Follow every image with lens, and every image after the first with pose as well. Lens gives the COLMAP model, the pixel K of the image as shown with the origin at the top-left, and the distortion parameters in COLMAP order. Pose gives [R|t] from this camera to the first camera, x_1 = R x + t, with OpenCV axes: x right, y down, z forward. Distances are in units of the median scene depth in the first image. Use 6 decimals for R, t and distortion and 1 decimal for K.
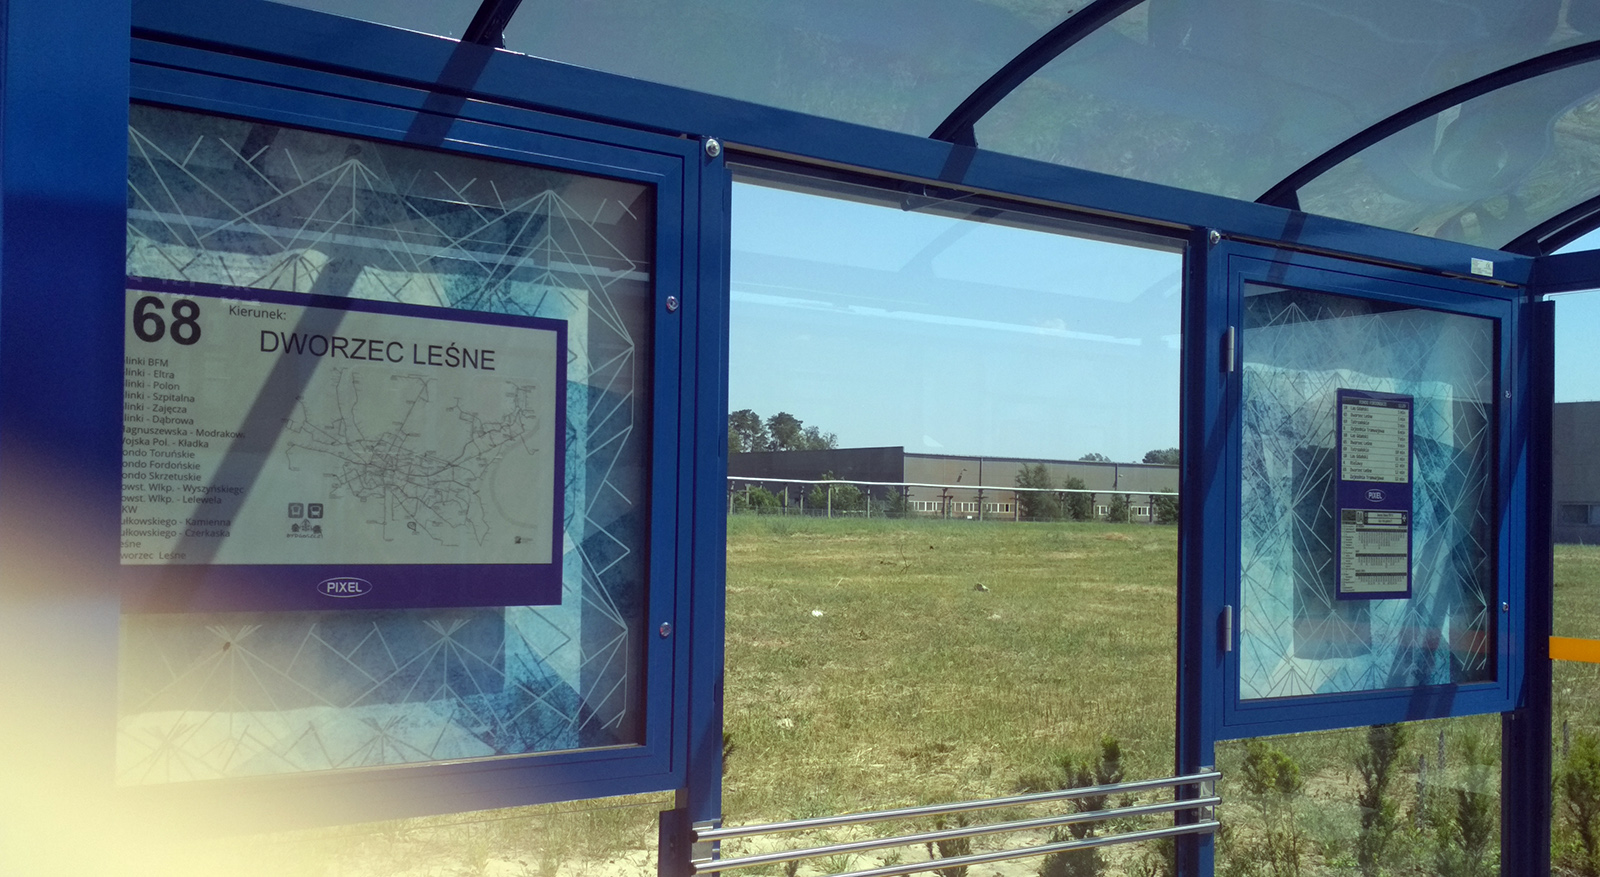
lens RADIAL K [[1347.3, 0, 800.0], [0, 1347.3, 438.5], [0, 0, 1]] dist [0.000303, -0.000710]
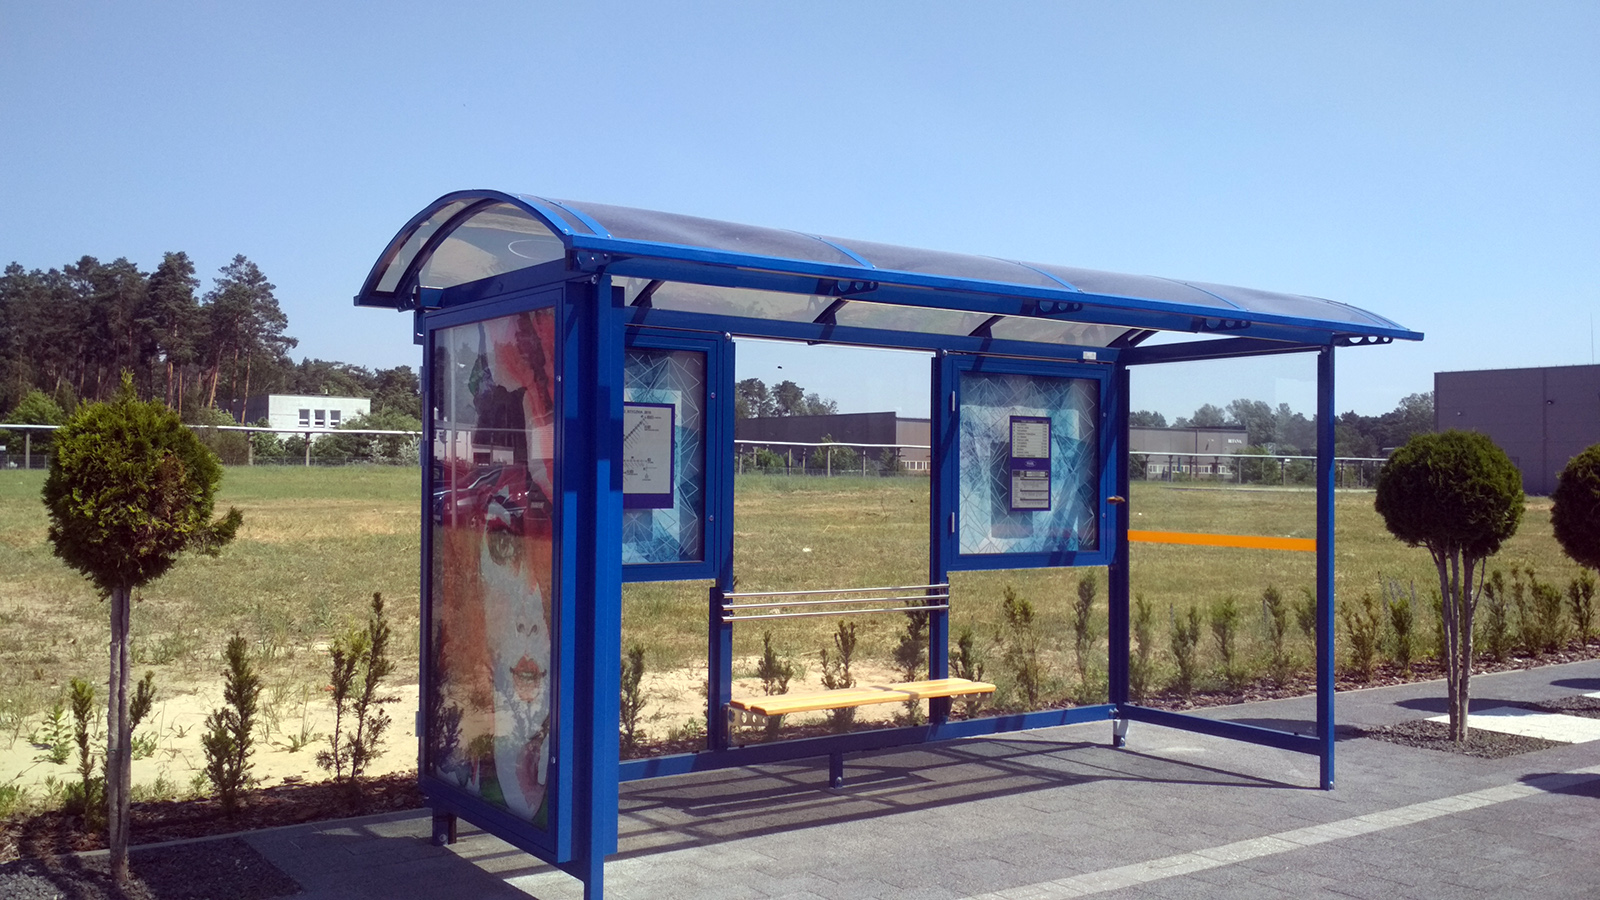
lens RADIAL K [[1232.5, 0, 800.0], [0, 1232.5, 450.0], [0, 0, 1]] dist [0.000977, 0.000041]
pose [[0.999969, -0.007490, -0.002374, 0.059218], [0.007573, 0.999288, 0.036971, -0.058949], [0.002095, -0.036987, 0.999314, -1.037783]]
